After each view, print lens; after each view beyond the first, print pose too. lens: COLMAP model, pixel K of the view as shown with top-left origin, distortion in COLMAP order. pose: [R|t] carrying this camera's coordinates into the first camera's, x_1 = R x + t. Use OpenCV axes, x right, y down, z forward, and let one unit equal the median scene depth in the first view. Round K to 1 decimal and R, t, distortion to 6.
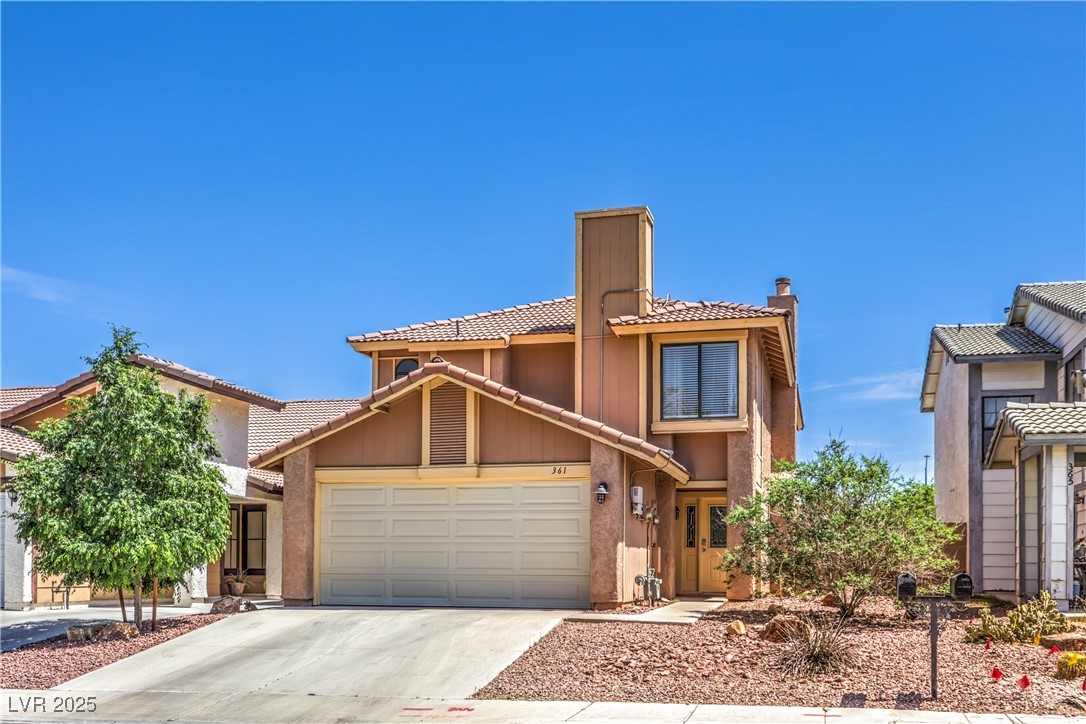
lens RADIAL K [[1066.8, 0, 514.5], [0, 1066.8, 403.5], [0, 0, 1]] dist [0.000662, -0.005641]
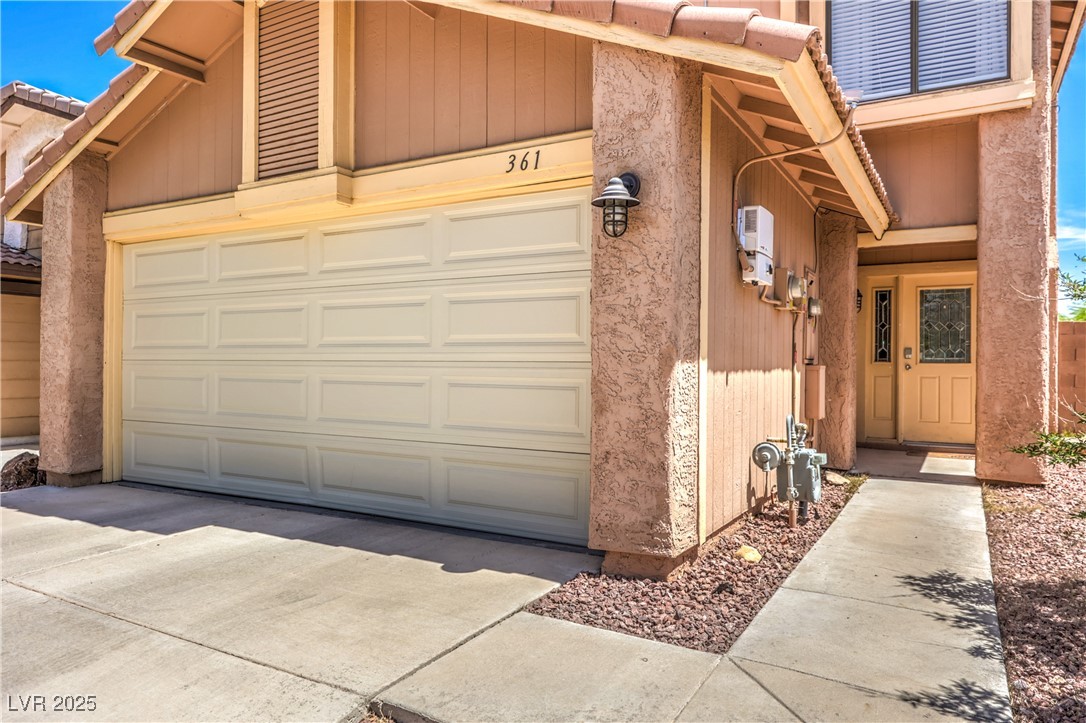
lens RADIAL K [[714.2, 0, 562.8], [0, 714.2, 324.7], [0, 0, 1]] dist [0.003213, 0.000688]
pose [[0.974968, -0.012822, -0.221974, 0.102430], [0.033659, 0.995342, 0.090342, 0.091570], [0.219781, -0.095551, 0.970858, 0.728886]]
